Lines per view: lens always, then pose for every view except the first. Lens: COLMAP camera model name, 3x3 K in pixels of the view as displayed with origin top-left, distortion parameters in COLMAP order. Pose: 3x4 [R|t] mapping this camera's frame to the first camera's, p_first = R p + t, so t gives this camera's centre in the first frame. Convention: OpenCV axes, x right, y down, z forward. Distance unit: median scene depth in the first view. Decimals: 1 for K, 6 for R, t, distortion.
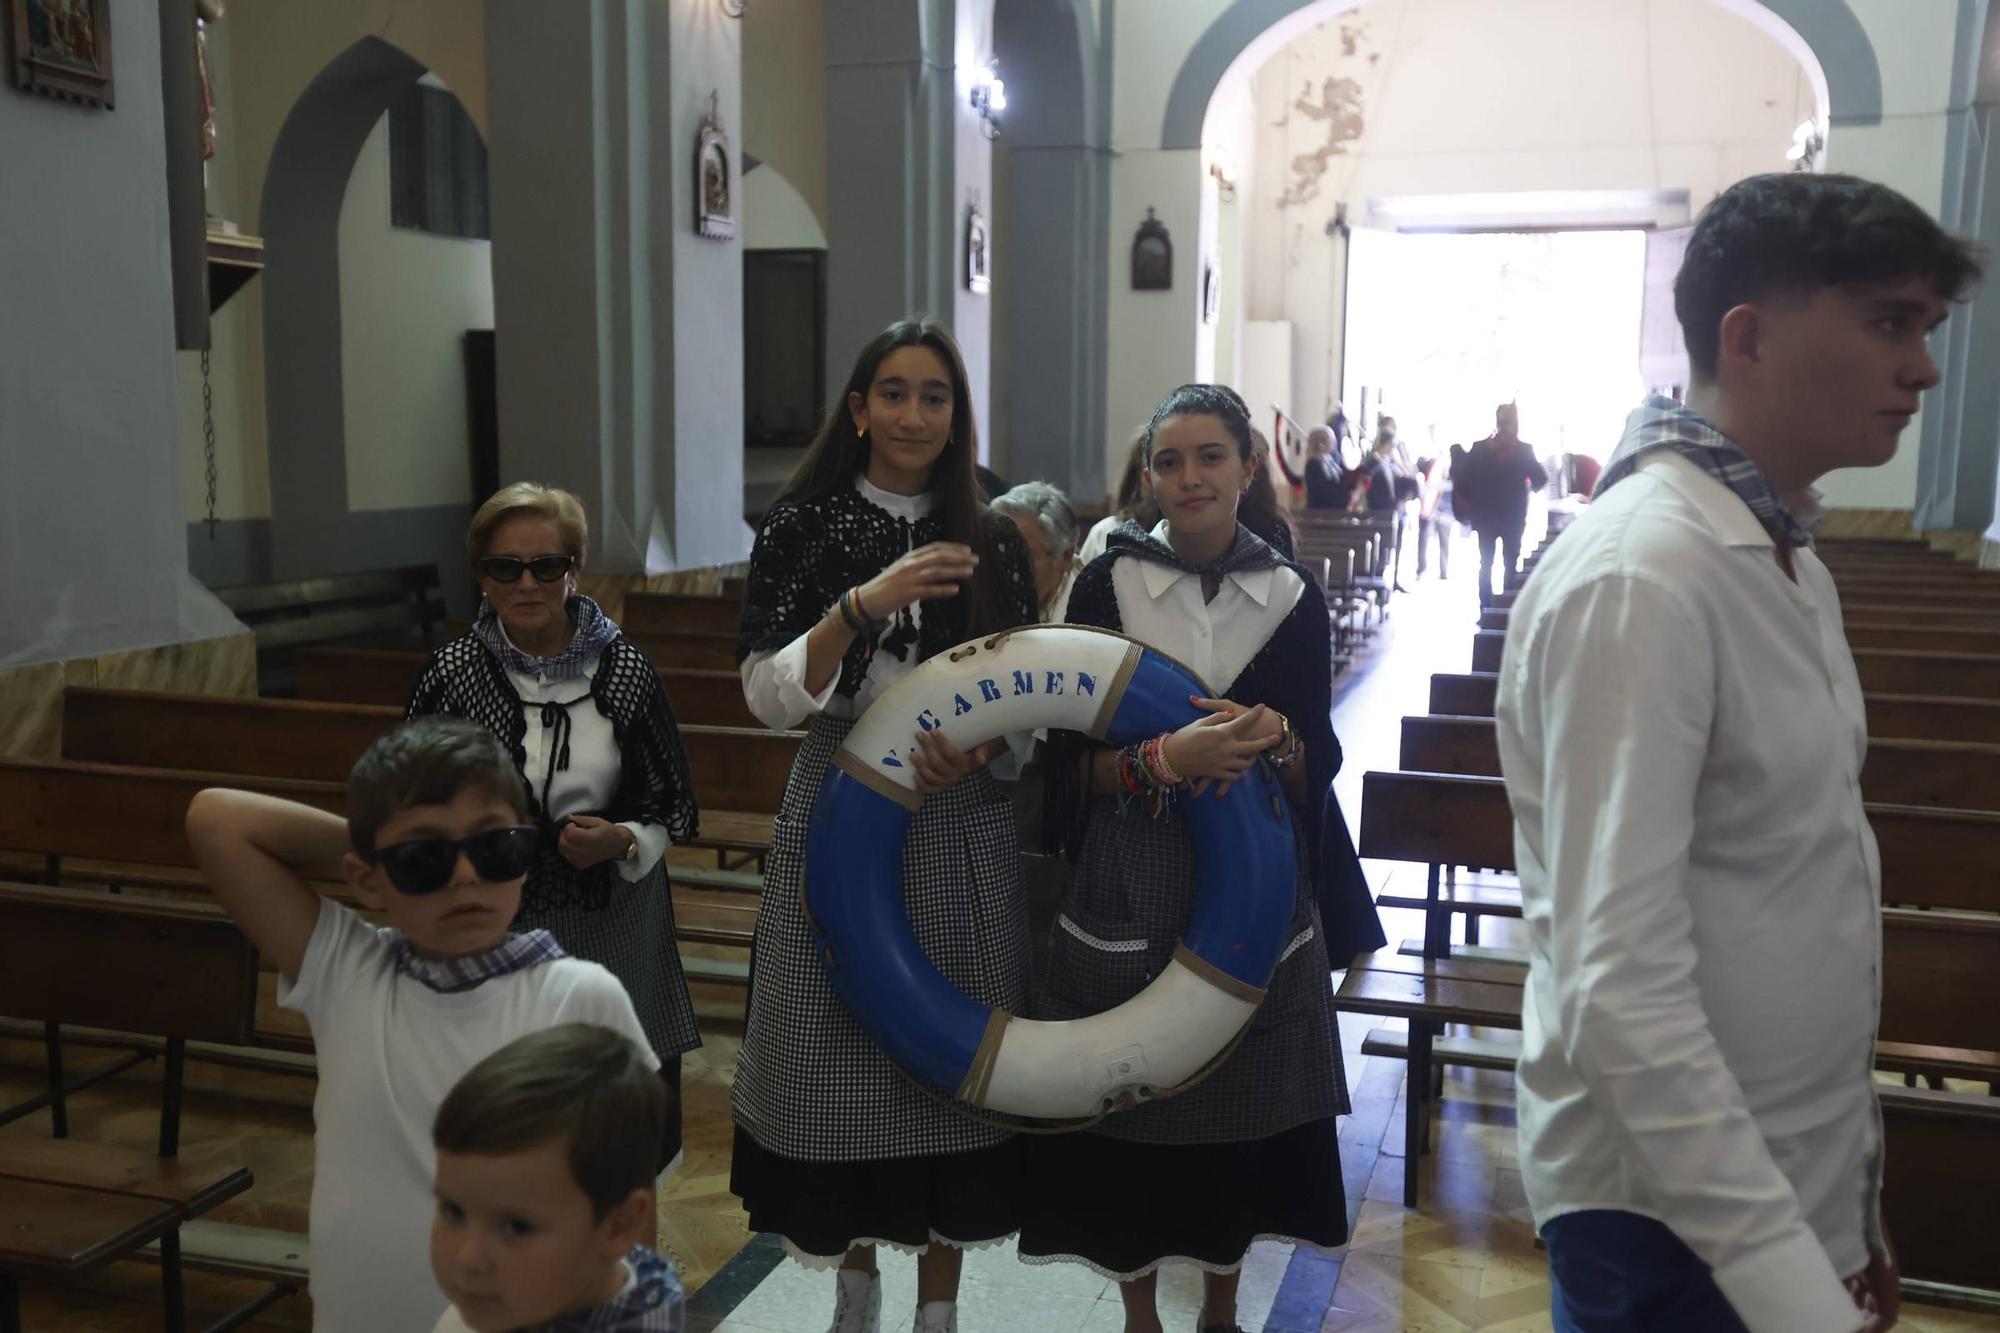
lens RADIAL K [[1884.3, 0, 1000.0], [0, 1884.3, 666.5], [0, 0, 1]] dist [-0.027146, 0.114071]
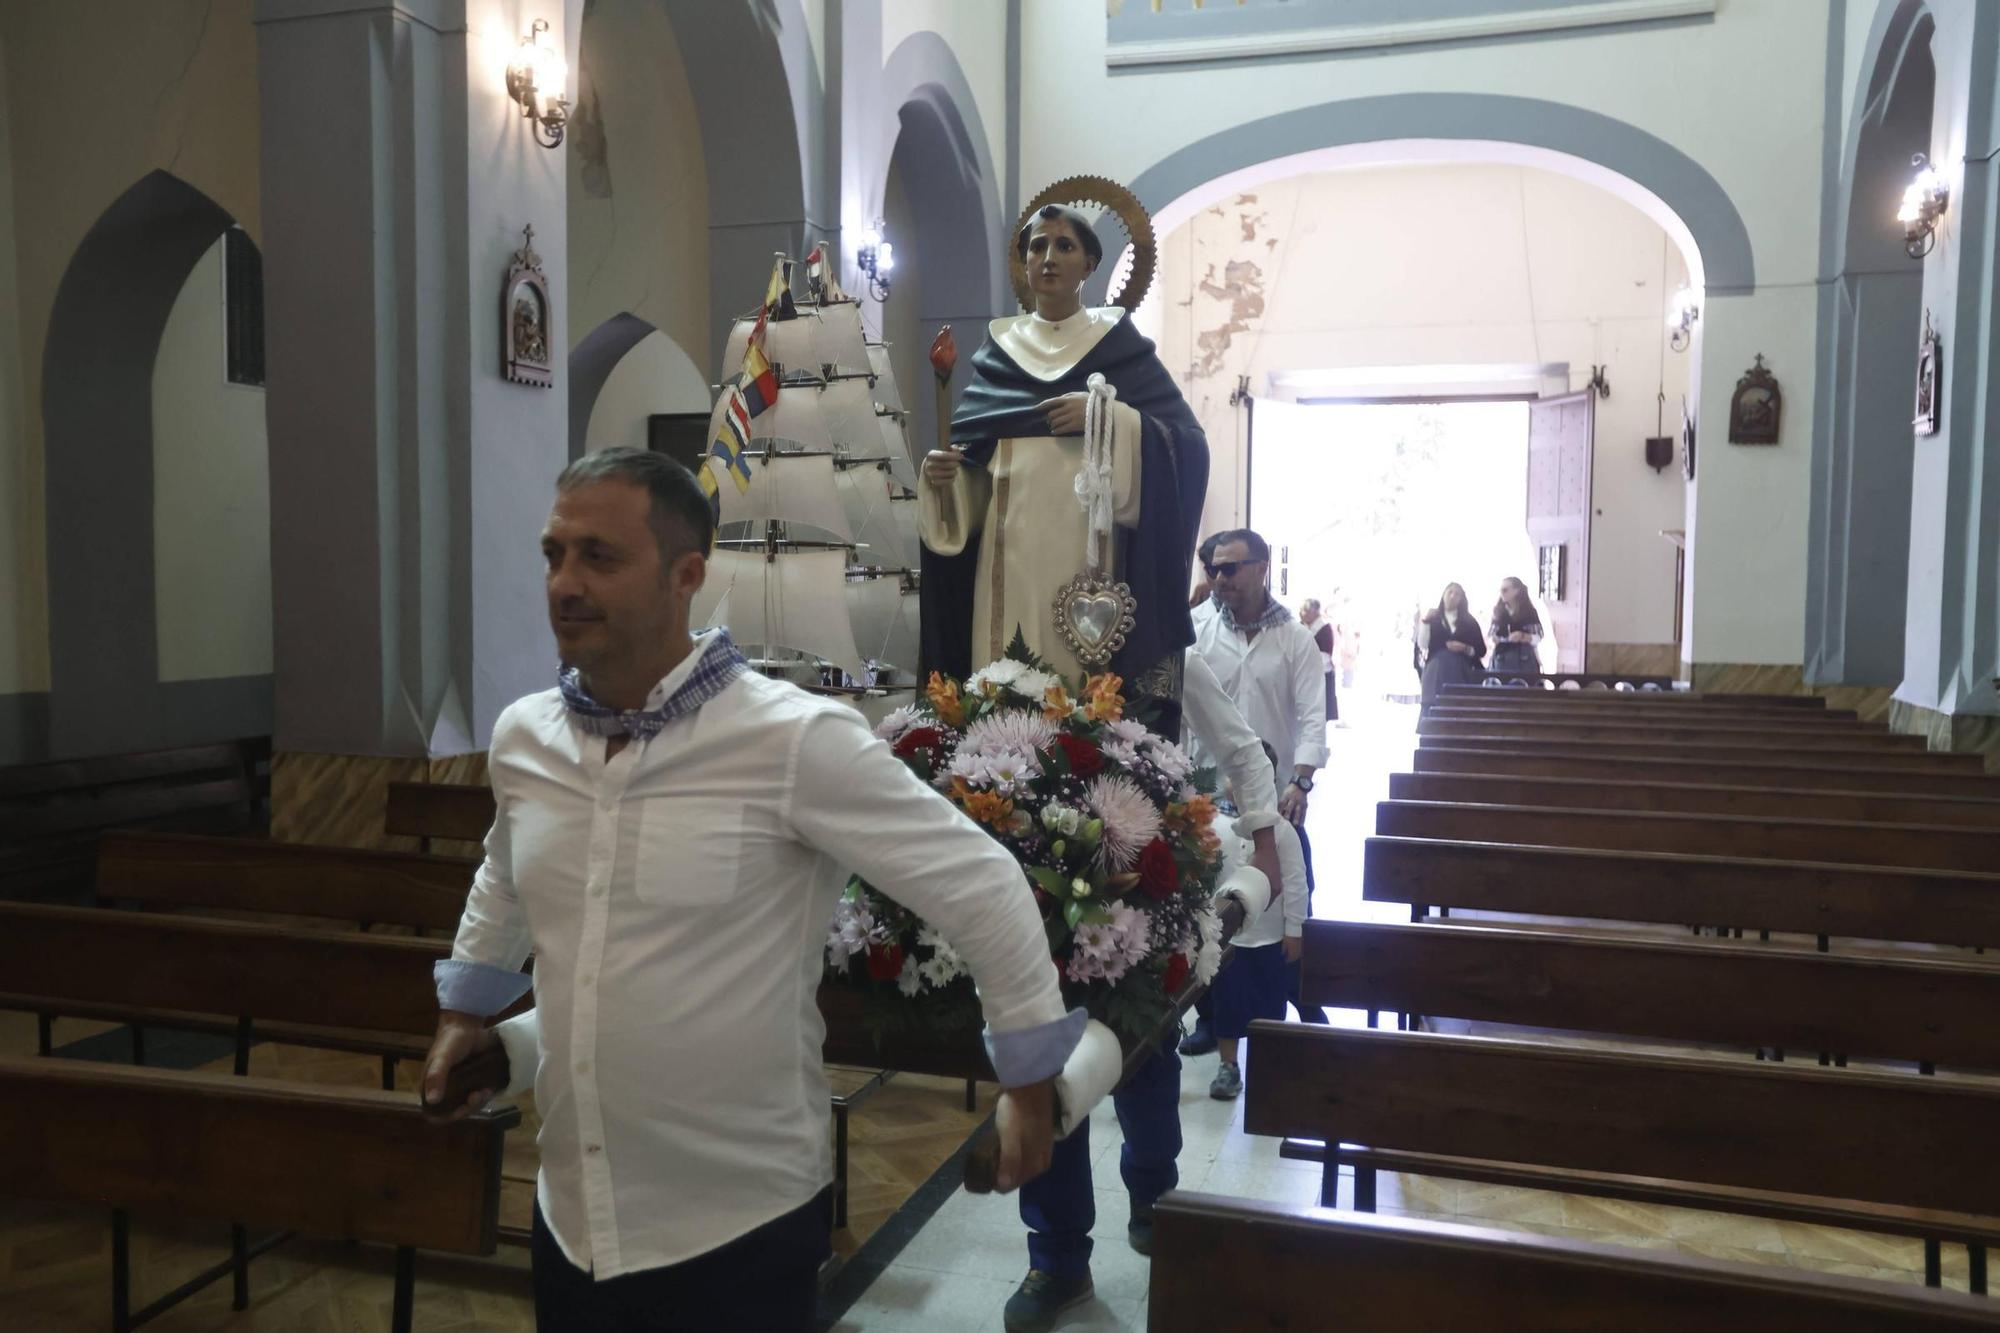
lens RADIAL K [[1513.5, 0, 1031.3], [0, 1513.5, 637.2], [0, 0, 1]] dist [-0.015361, 0.001830]
pose [[0.999849, -0.003119, 0.017079, 0.055318], [0.004627, 0.996024, -0.088966, -0.028161], [-0.016733, 0.089032, 0.995888, 0.196793]]
